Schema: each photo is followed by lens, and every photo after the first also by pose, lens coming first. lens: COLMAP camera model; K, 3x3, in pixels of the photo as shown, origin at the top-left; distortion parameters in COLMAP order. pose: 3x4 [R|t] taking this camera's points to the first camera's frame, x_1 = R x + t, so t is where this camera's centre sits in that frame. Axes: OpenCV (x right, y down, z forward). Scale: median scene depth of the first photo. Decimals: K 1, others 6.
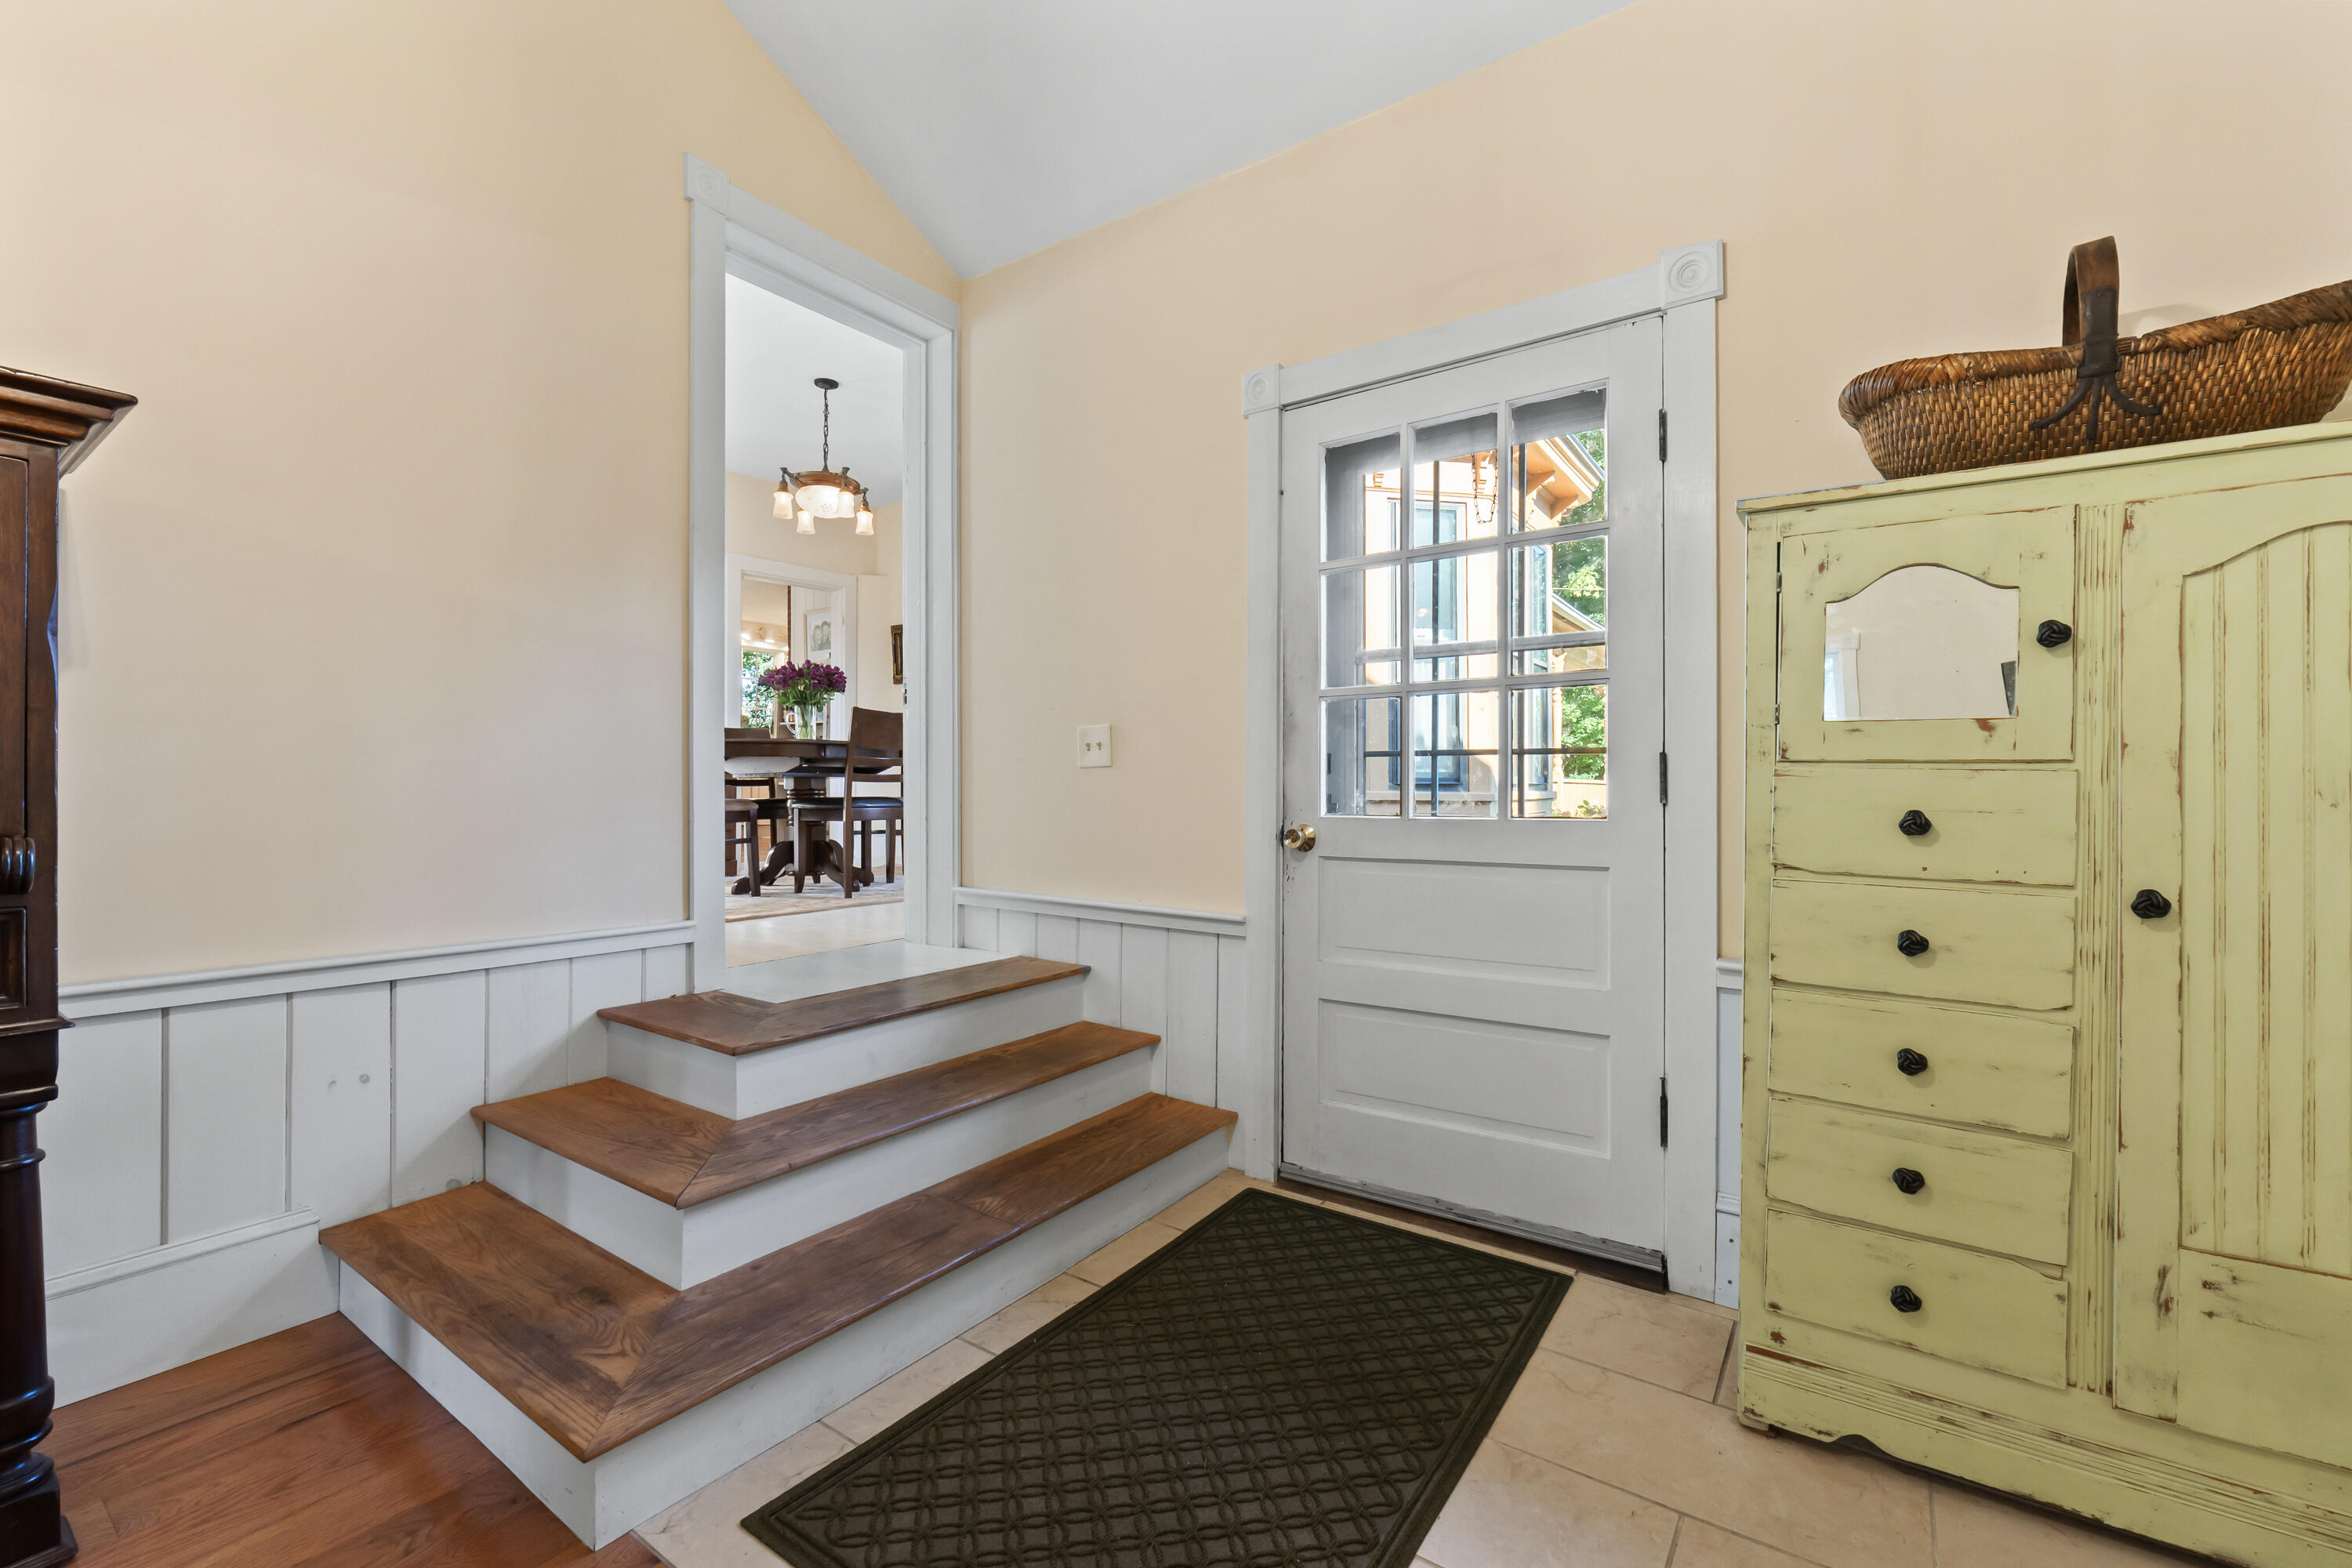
lens RADIAL K [[998.2, 0, 1176.0], [0, 998.2, 784.0], [0, 0, 1]] dist [-0.006805, -0.000218]
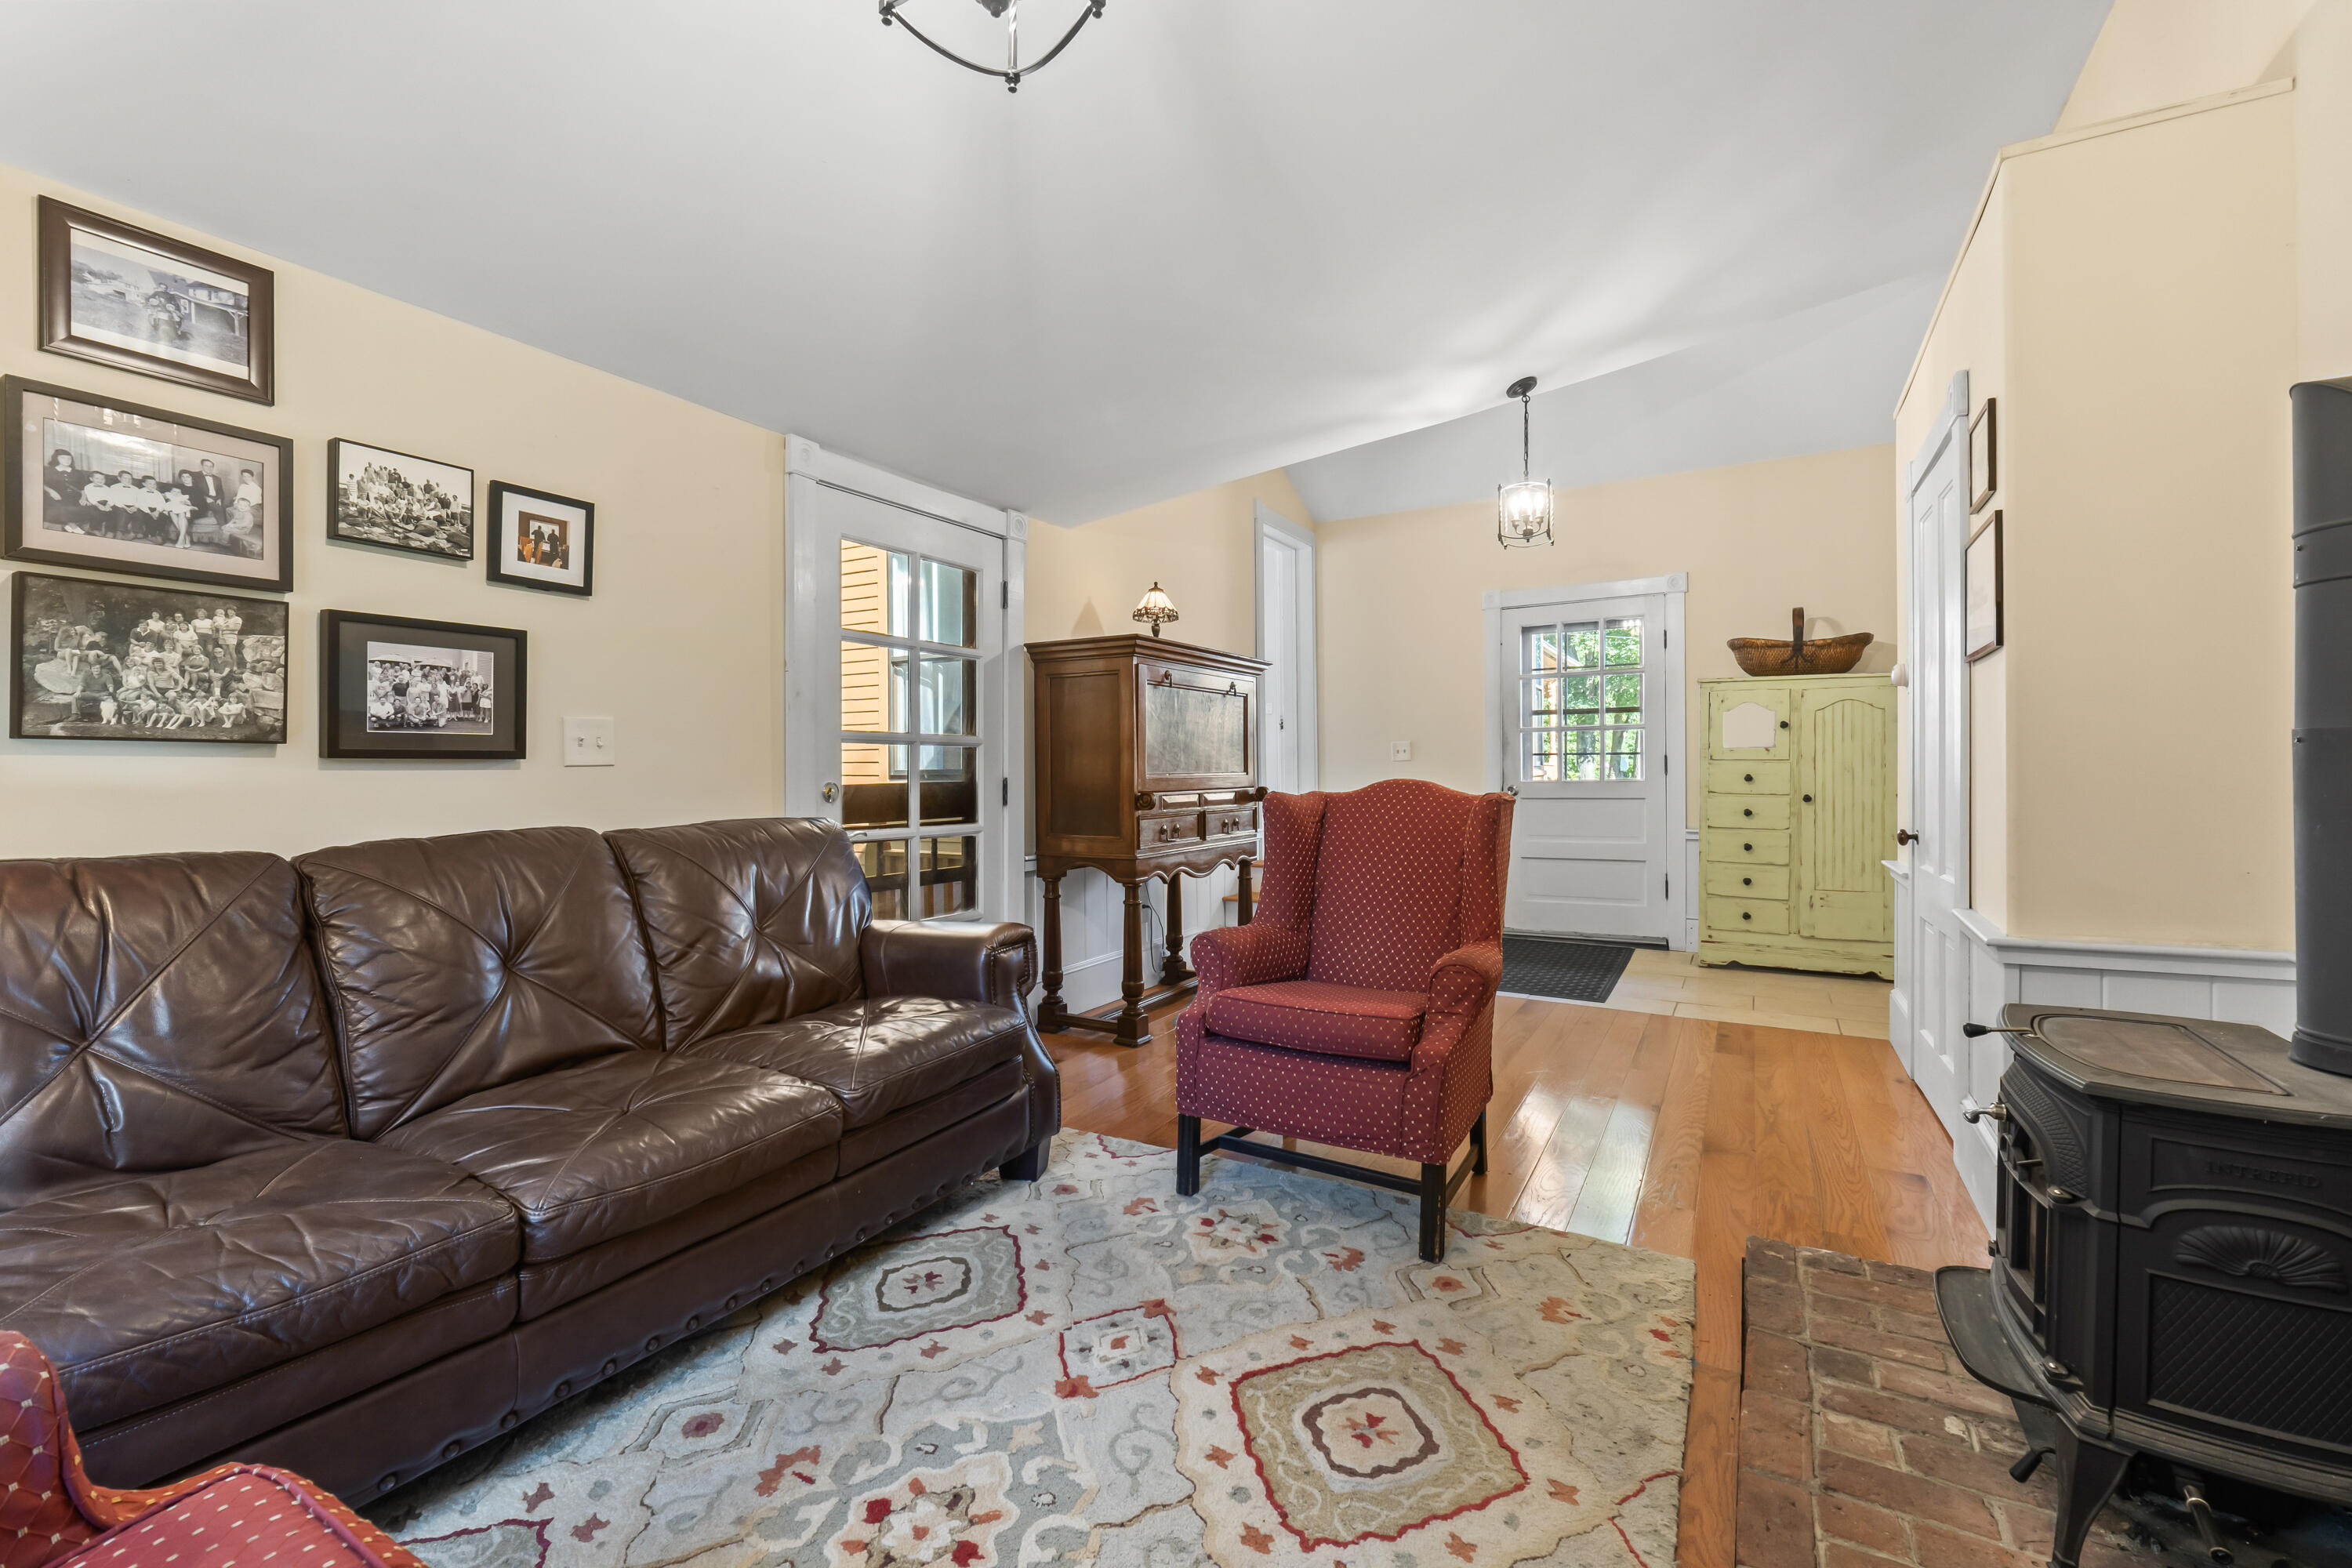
lens RADIAL K [[988.3, 0, 1178.7], [0, 988.3, 774.5], [0, 0, 1]] dist [-0.006544, 0.000053]
pose [[0.996848, -0.003082, 0.079279, -1.578901], [0.002976, 0.999995, 0.001455, 0.018113], [-0.079283, -0.001215, 0.996851, -2.373964]]
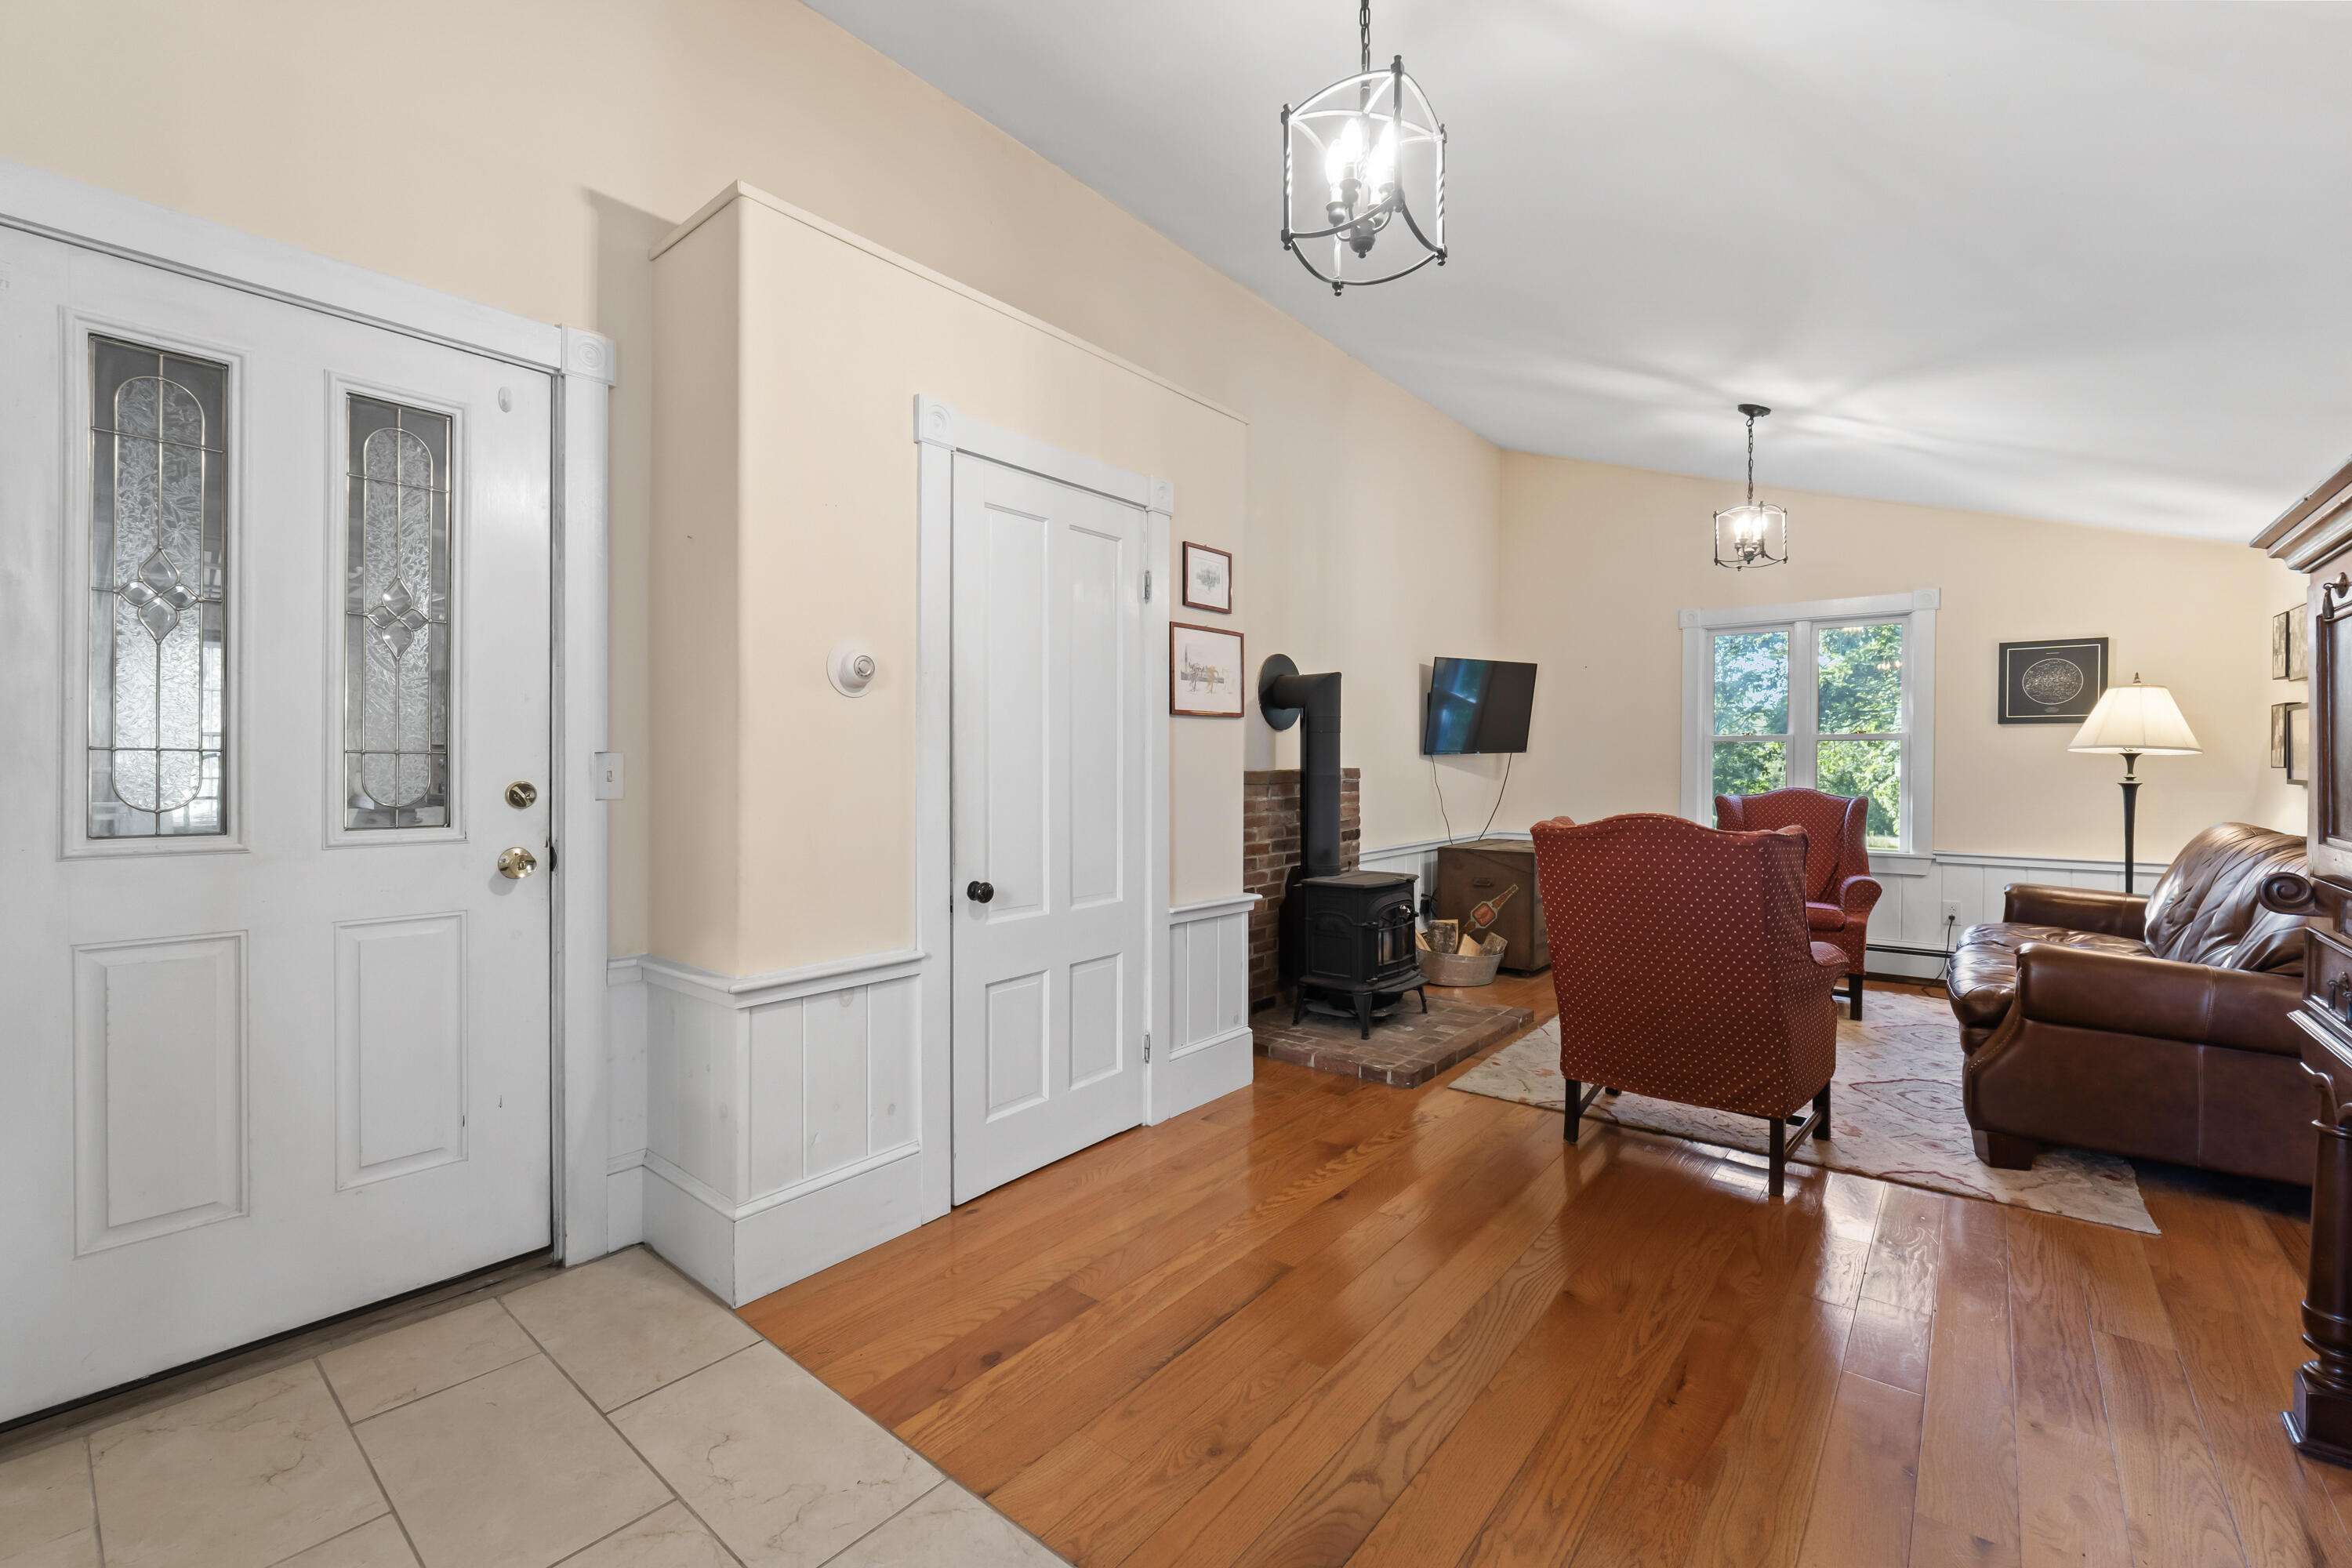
lens RADIAL K [[985.9, 0, 1188.3], [0, 985.9, 766.6], [0, 0, 1]] dist [-0.002501, -0.000257]
pose [[-0.997397, 0.001653, 0.072088, -0.190805], [0.002131, 0.999976, 0.006559, -0.069504], [-0.072076, 0.006695, -0.997377, 1.637611]]
